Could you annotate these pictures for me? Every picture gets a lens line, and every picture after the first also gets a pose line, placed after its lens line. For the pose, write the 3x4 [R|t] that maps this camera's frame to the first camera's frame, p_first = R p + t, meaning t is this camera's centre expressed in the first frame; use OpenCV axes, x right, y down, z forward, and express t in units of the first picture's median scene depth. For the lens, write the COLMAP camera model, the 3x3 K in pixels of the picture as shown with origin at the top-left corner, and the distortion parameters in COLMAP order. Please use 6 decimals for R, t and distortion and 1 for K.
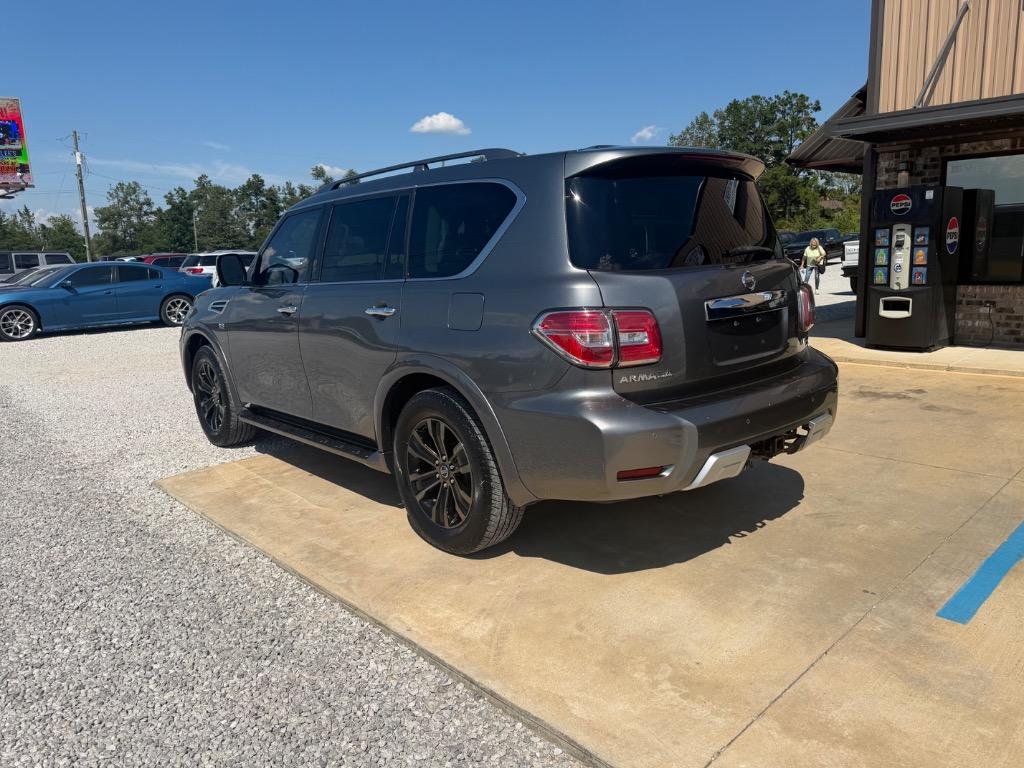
lens RADIAL K [[729.3, 0, 503.2], [0, 729.3, 379.6], [0, 0, 1]] dist [0.010372, -0.013867]
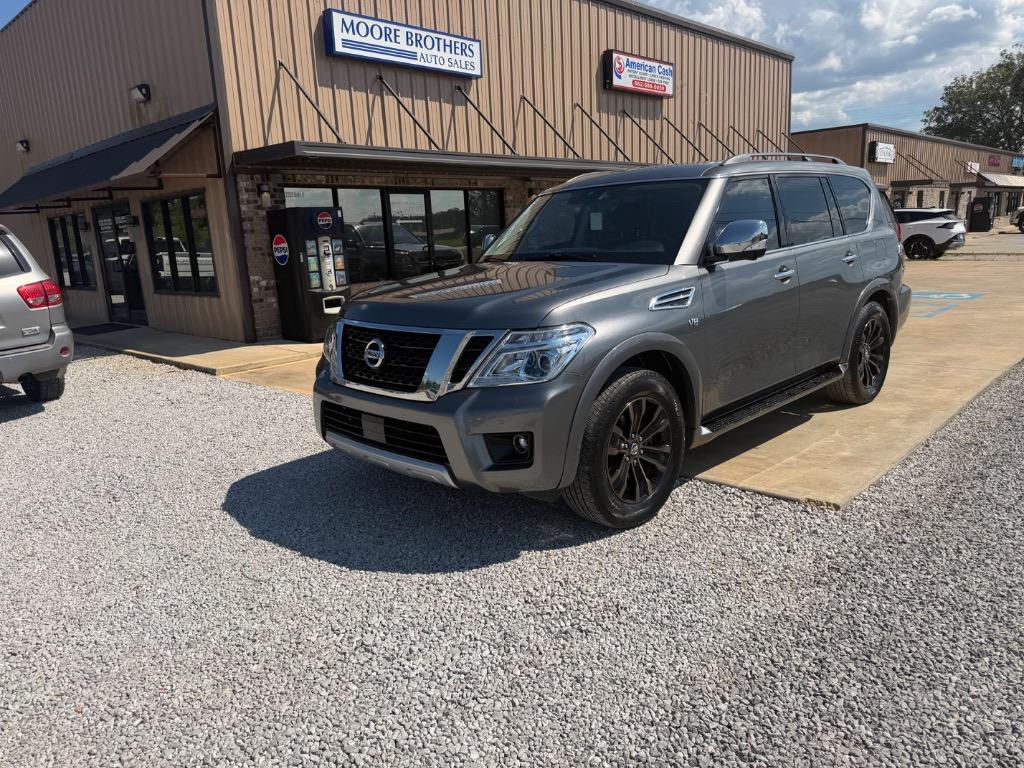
lens RADIAL K [[729.3, 0, 511.7], [0, 729.3, 388.7], [0, 0, 1]] dist [0.010372, -0.013867]
pose [[-0.061597, -0.170905, 0.983360, -1.016329], [0.231086, 0.956019, 0.180628, -0.169437], [-0.970981, 0.238367, -0.019395, 1.122109]]
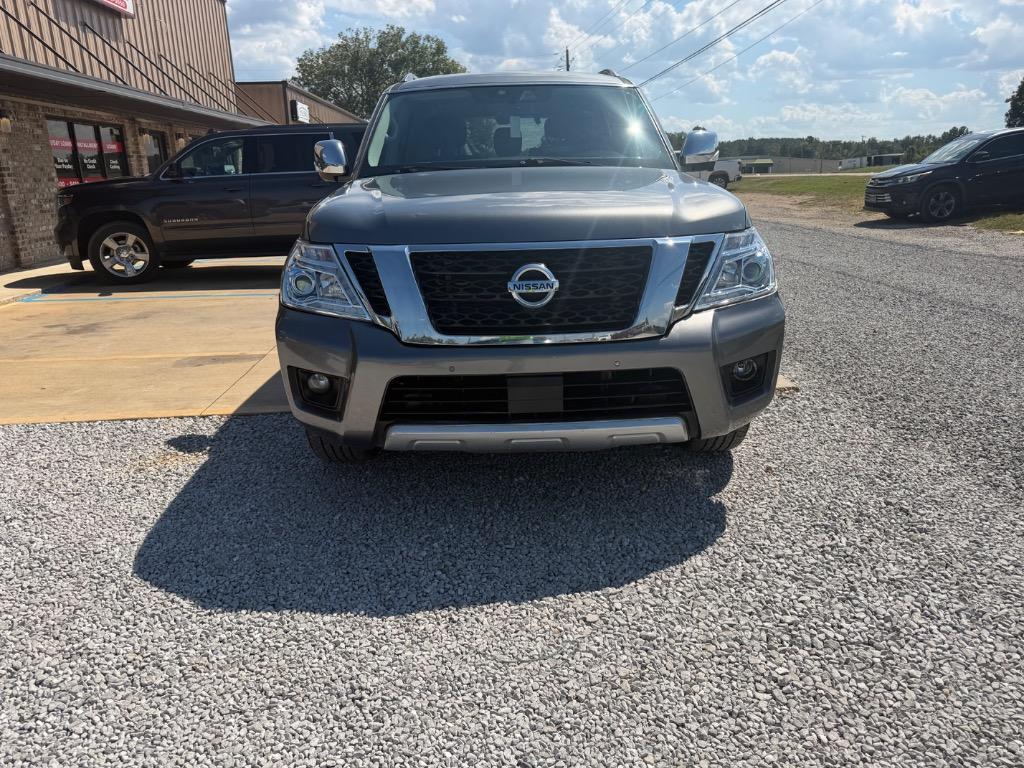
lens RADIAL K [[729.3, 0, 506.0], [0, 729.3, 386.9], [0, 0, 1]] dist [0.010372, -0.013867]
pose [[-0.766644, -0.128117, 0.629161, -0.646273], [0.167939, 0.905767, 0.389080, -0.229119], [-0.619720, 0.403946, -0.672885, 1.546911]]
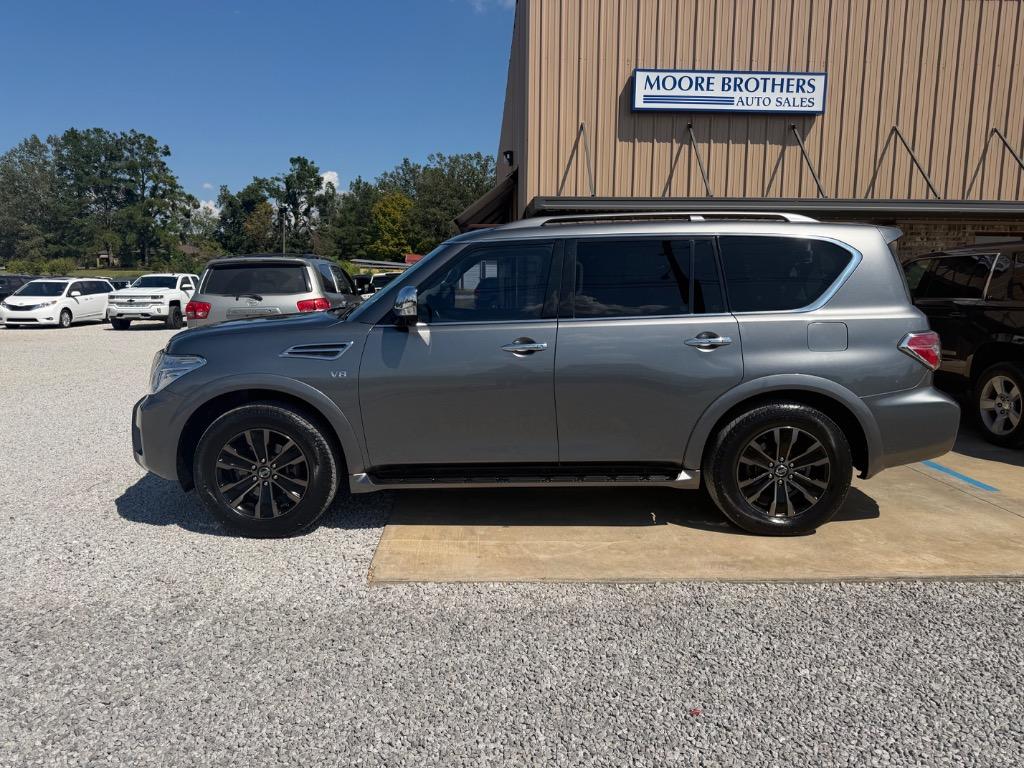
lens RADIAL K [[729.3, 0, 496.9], [0, 729.3, 394.3], [0, 0, 1]] dist [0.010372, -0.013867]
pose [[0.659005, -0.074855, 0.748405, -0.803781], [0.103915, 0.994554, 0.007973, -0.037270], [-0.744926, 0.072516, 0.663194, 0.329166]]
